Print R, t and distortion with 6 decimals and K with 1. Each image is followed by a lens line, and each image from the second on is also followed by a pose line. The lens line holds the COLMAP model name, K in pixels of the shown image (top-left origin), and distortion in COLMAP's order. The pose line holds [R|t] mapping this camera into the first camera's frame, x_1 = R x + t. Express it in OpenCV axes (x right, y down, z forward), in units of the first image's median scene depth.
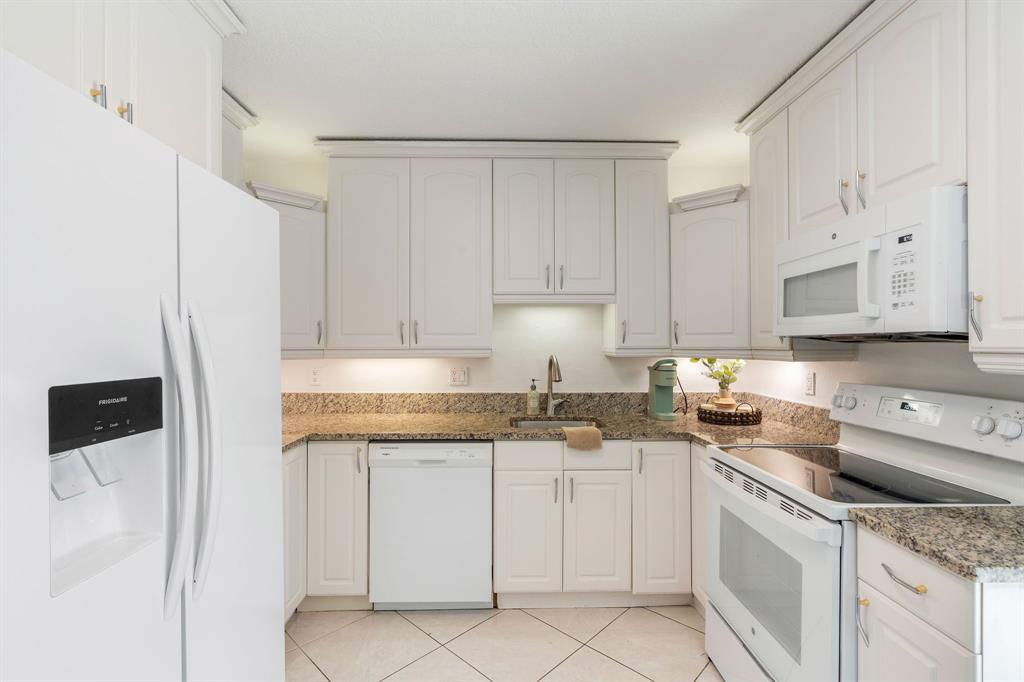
lens RADIAL K [[460.5, 0, 510.6], [0, 460.5, 348.3], [0, 0, 1]] dist [-0.012470, -0.000135]
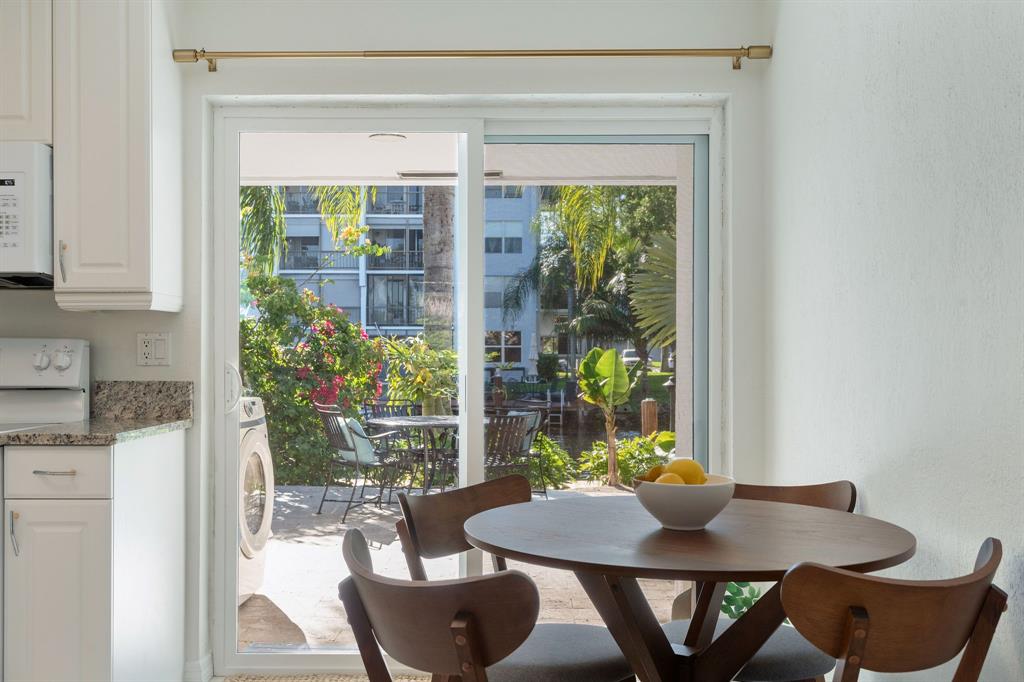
lens RADIAL K [[1003.5, 0, 512.0], [0, 1003.5, 341.0], [0, 0, 1]] dist [-0.004117, -0.002759]
pose [[0.039391, 0.005231, 0.999210, -1.473253], [0.006157, 0.999966, -0.005477, 0.152349], [-0.999205, 0.006368, 0.039358, -0.261720]]
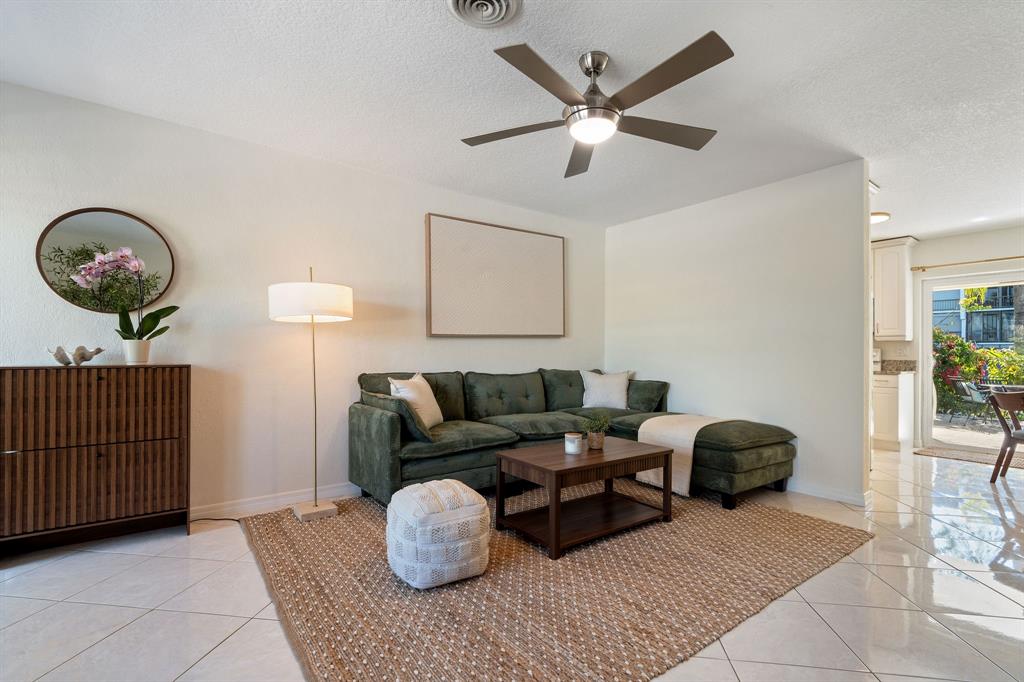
lens RADIAL K [[460.5, 0, 510.6], [0, 460.5, 348.3], [0, 0, 1]] dist [-0.012470, -0.000135]
pose [[0.822841, 0.010394, 0.568177, -4.331767], [-0.003127, 0.999900, -0.013763, 0.196221], [-0.568263, 0.009548, 0.822791, -0.648524]]
